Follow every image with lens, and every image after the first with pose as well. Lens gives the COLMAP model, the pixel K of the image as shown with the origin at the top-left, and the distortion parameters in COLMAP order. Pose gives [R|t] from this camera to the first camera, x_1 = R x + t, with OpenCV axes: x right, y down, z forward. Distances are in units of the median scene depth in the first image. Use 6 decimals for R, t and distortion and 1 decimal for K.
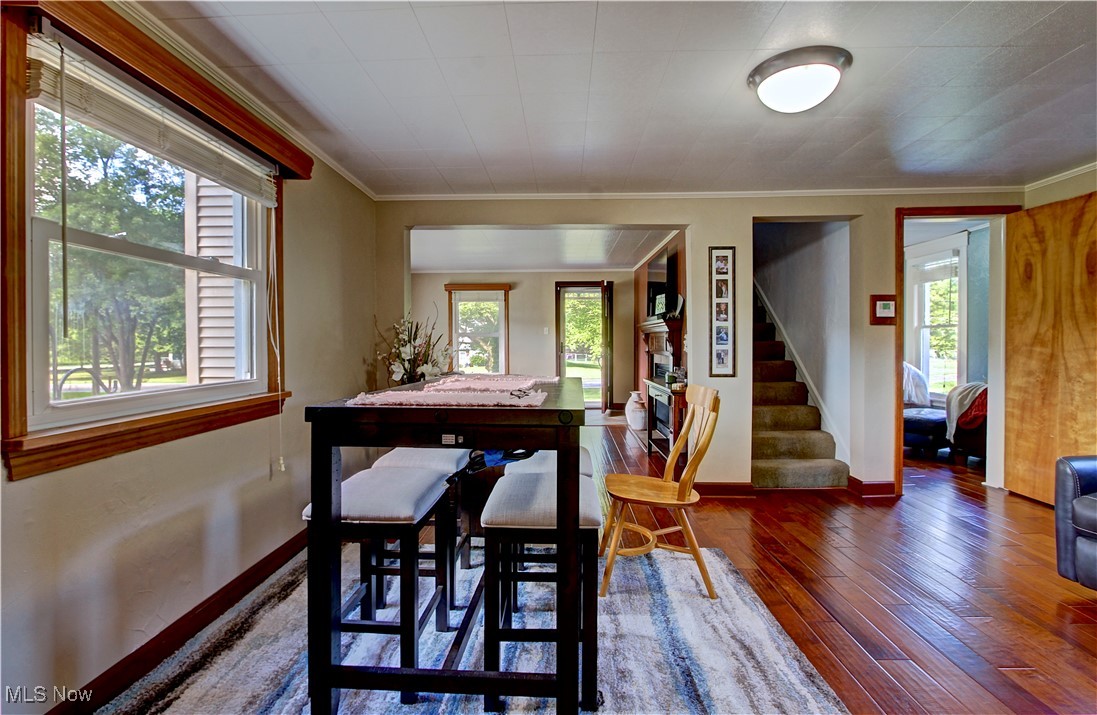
lens RADIAL K [[516.0, 0, 542.2], [0, 516.0, 354.0], [0, 0, 1]] dist [-0.025054, -0.000076]
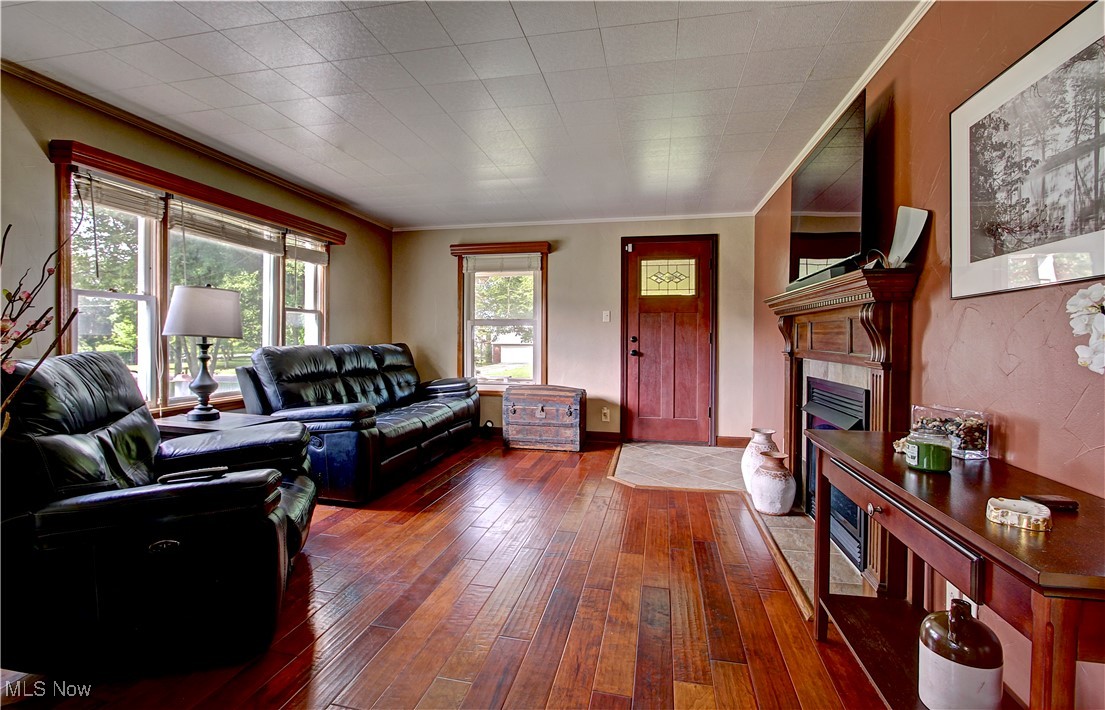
lens RADIAL K [[519.7, 0, 550.5], [0, 519.7, 345.6], [0, 0, 1]] dist [-0.025054, -0.000076]
pose [[0.985067, 0.008918, -0.171940, 0.112893], [-0.009936, 0.999938, -0.005061, -0.012140], [0.171884, 0.006694, 0.985094, 0.834272]]
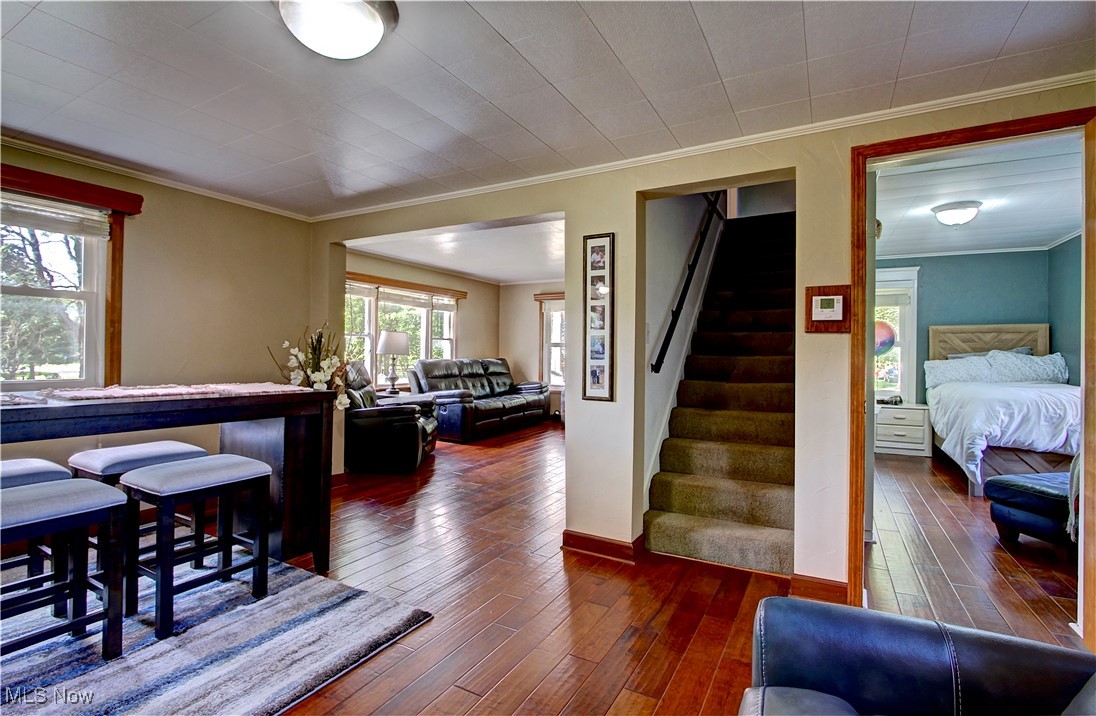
lens RADIAL K [[515.5, 0, 540.2], [0, 515.5, 353.2], [0, 0, 1]] dist [-0.025054, -0.000076]
pose [[0.889190, 0.013238, -0.457346, 0.630354], [-0.022910, 0.999616, -0.015608, -0.013283], [0.456963, 0.024356, 0.889152, 0.263441]]
